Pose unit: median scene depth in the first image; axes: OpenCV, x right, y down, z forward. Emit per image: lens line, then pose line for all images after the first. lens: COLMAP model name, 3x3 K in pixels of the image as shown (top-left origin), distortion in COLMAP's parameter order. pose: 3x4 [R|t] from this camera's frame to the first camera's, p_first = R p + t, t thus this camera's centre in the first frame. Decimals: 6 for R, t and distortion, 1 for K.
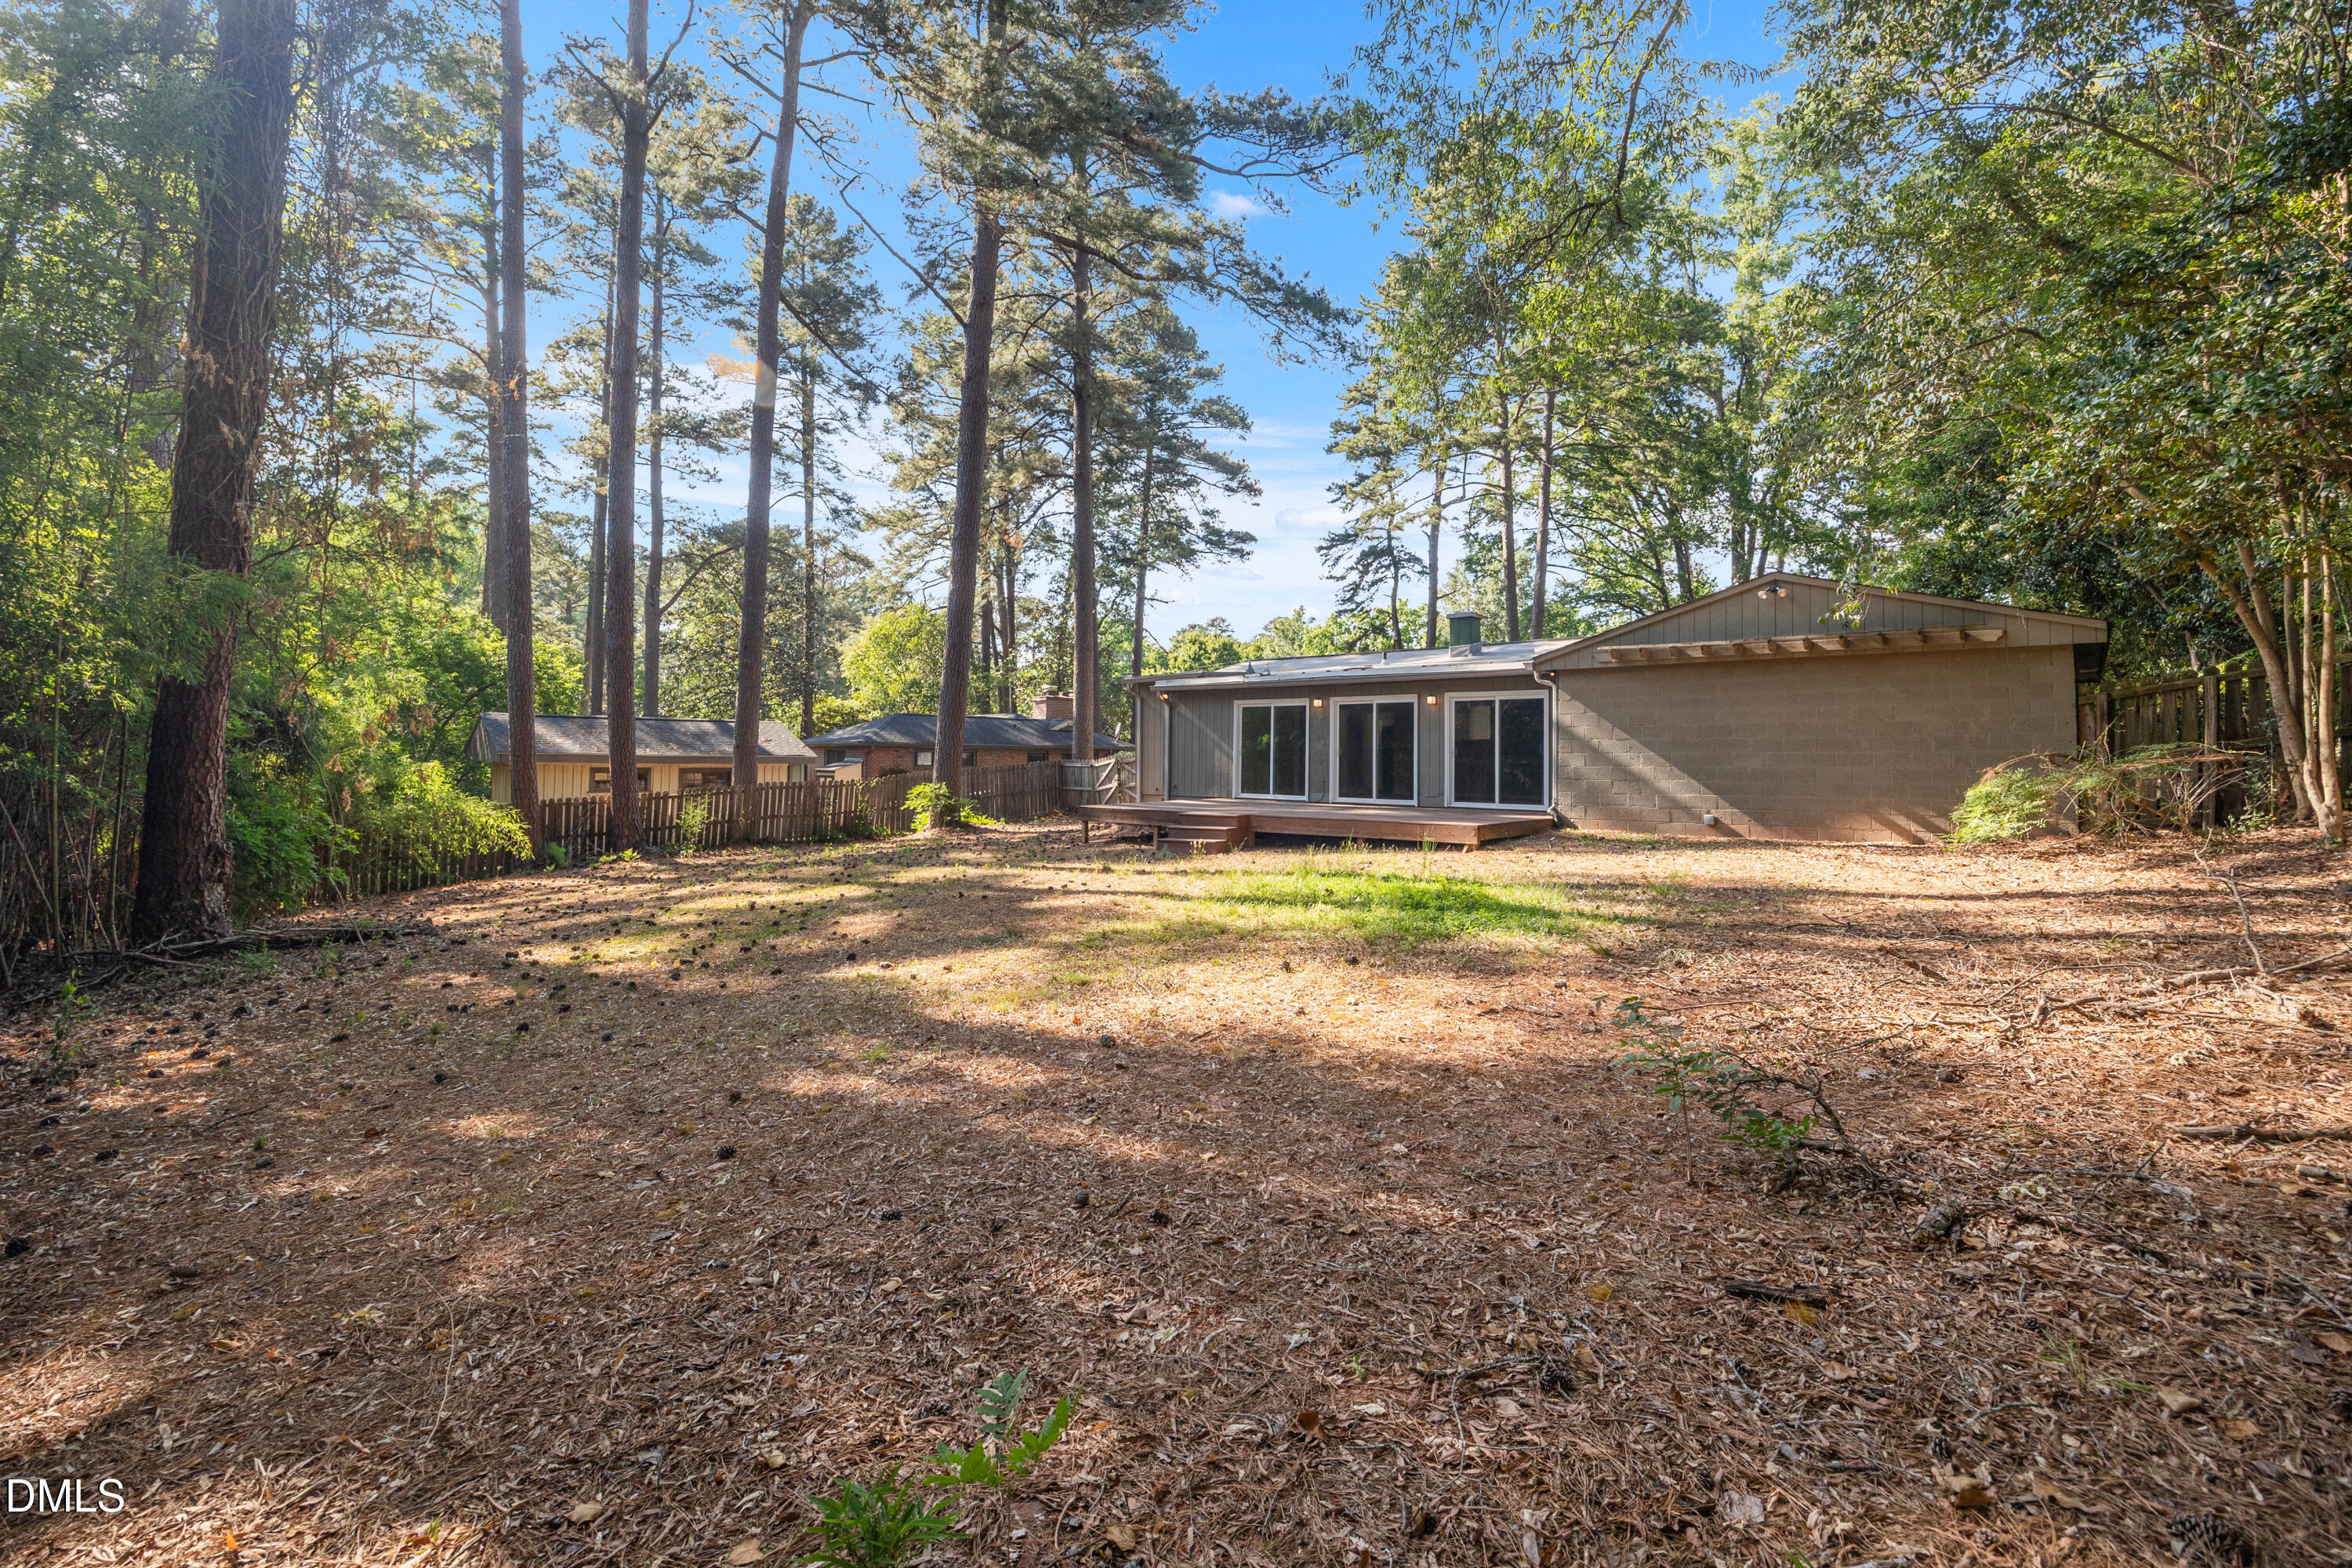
lens RADIAL K [[989.8, 0, 1158.4], [0, 989.8, 803.4], [0, 0, 1]] dist [-0.010590, -0.000145]
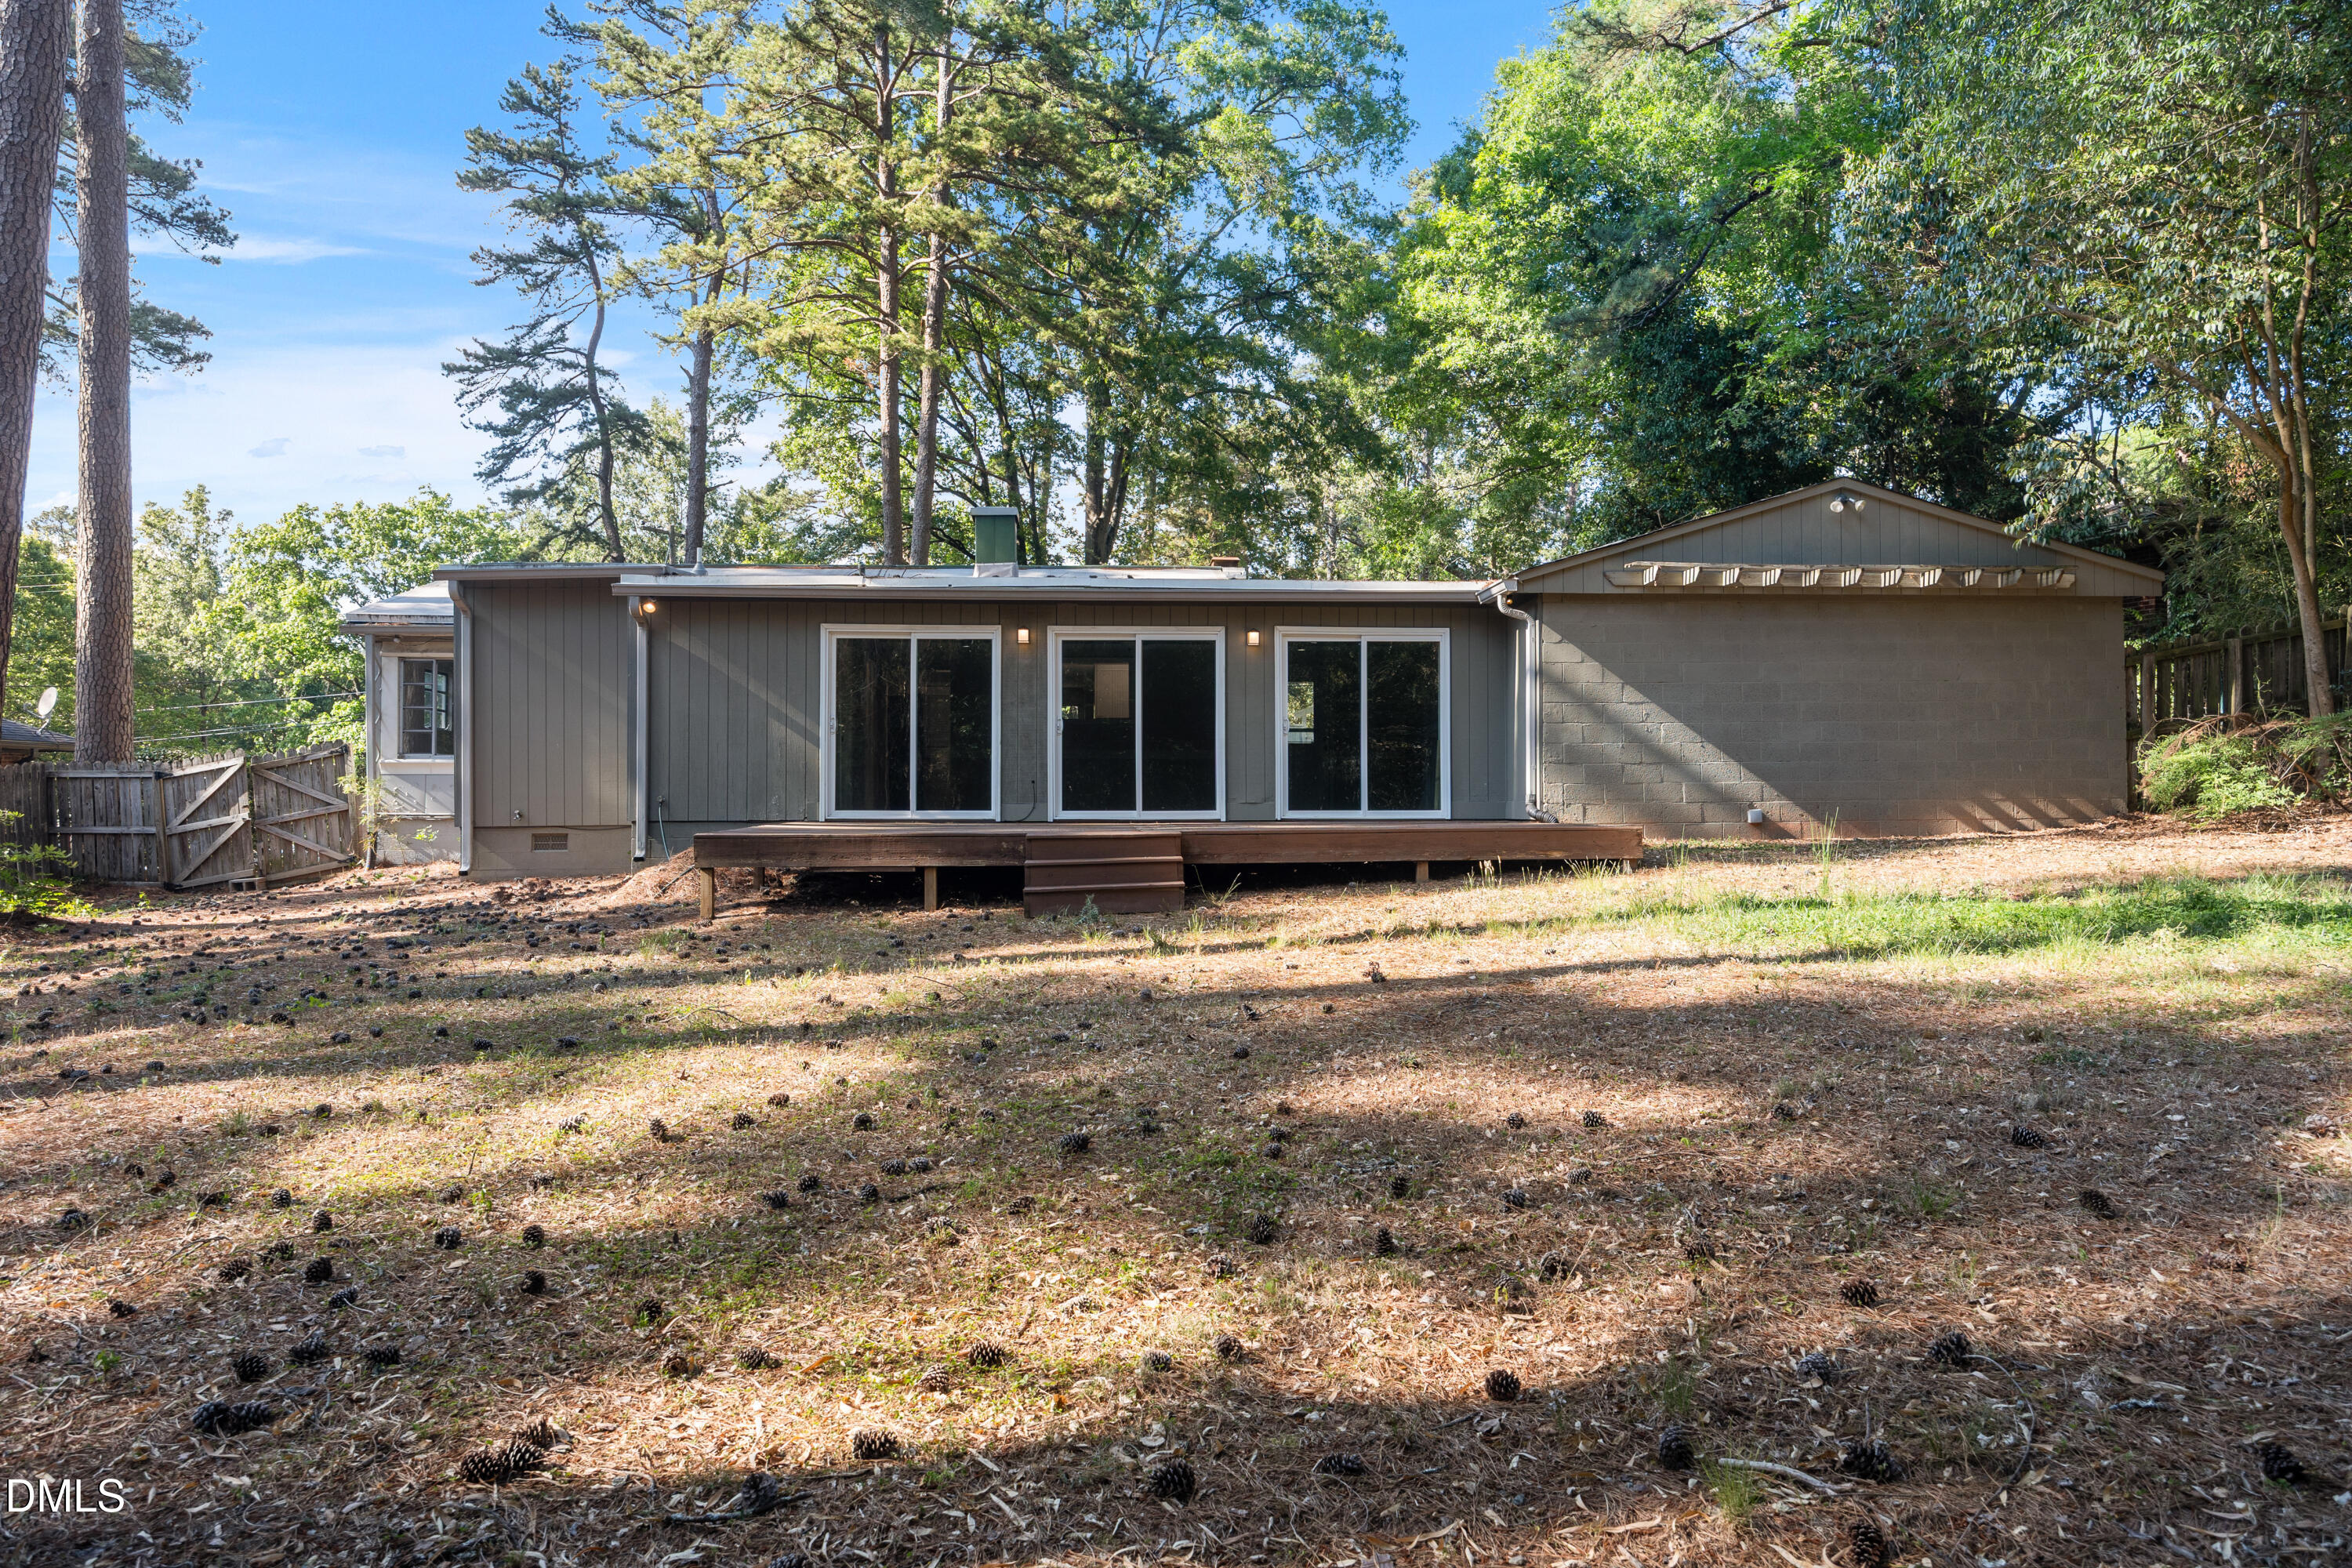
lens RADIAL K [[1649.2, 0, 1176.0], [0, 1649.2, 784.0], [0, 0, 1]] dist [-0.036120, 0.000511]
pose [[0.713856, -0.007198, 0.700256, -0.374967], [0.040229, 0.998717, -0.030744, 0.008405], [-0.699136, 0.050118, 0.713230, 0.291574]]
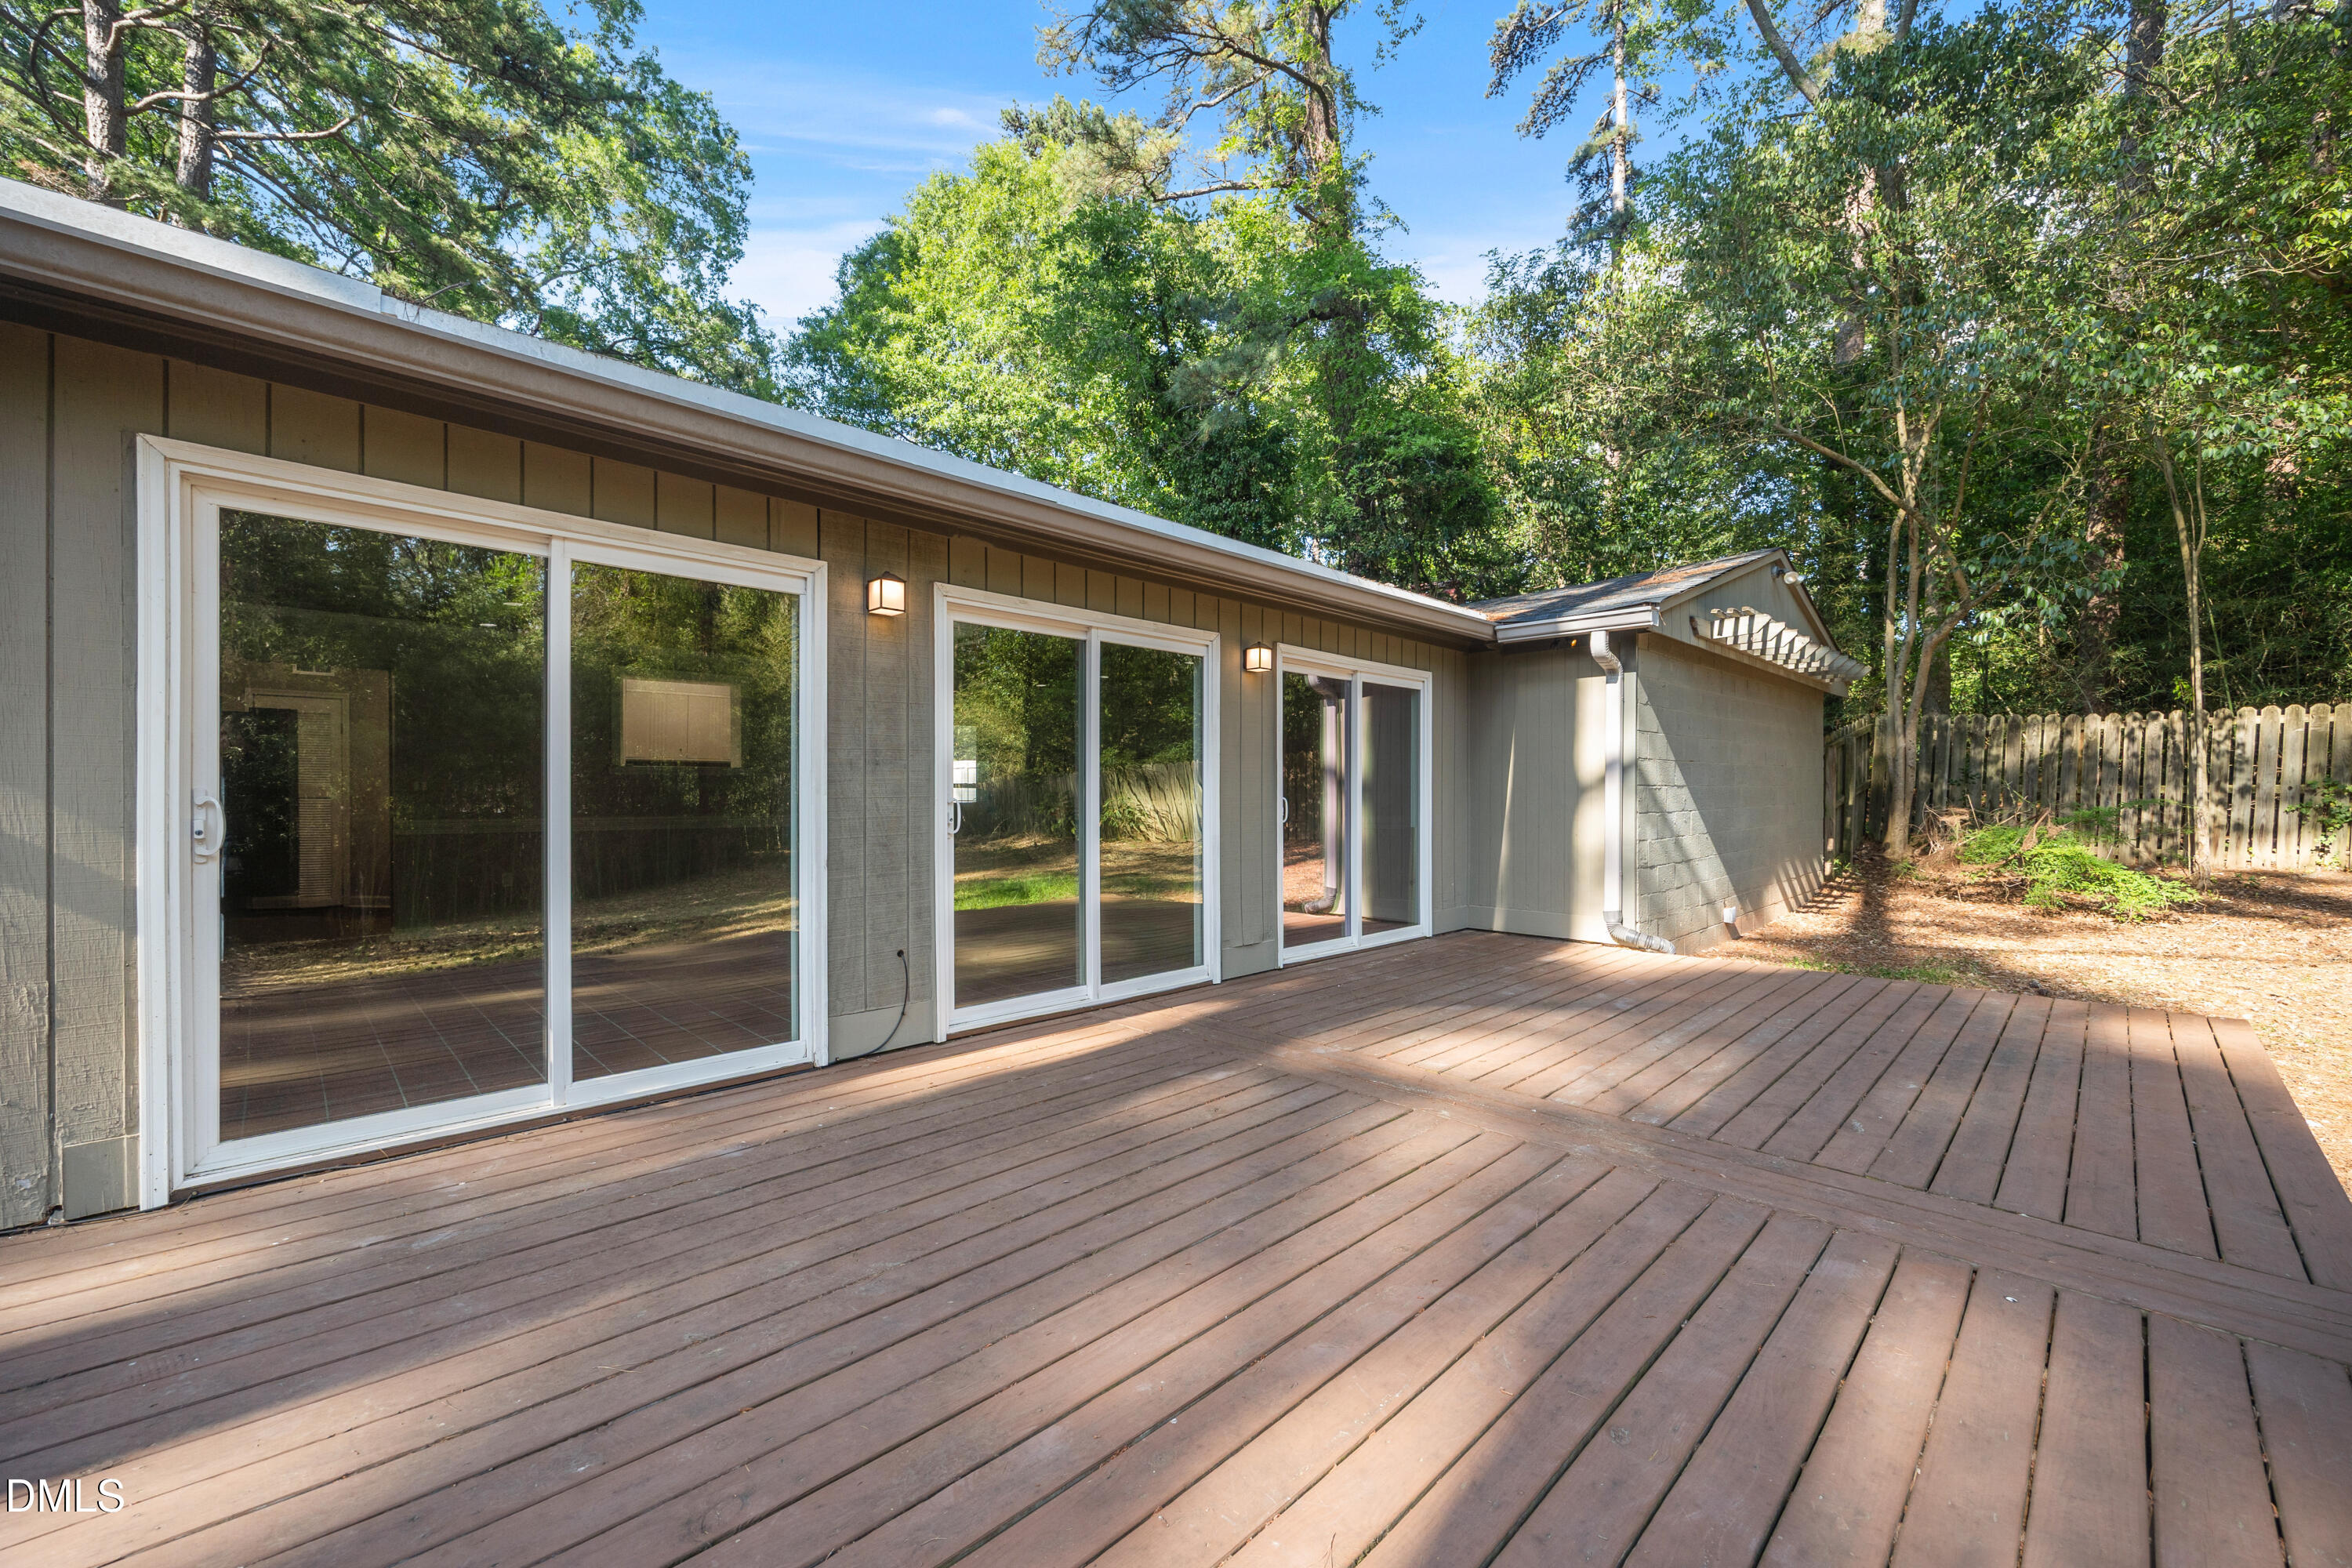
lens RADIAL K [[926.9, 0, 1176.0], [0, 926.9, 784.0], [0, 0, 1]] dist [-0.000708, -0.000038]
pose [[0.060800, -0.003901, 0.998142, -0.039188], [0.038173, 0.999270, 0.001580, -0.053176], [-0.997420, 0.038006, 0.060905, 0.853360]]
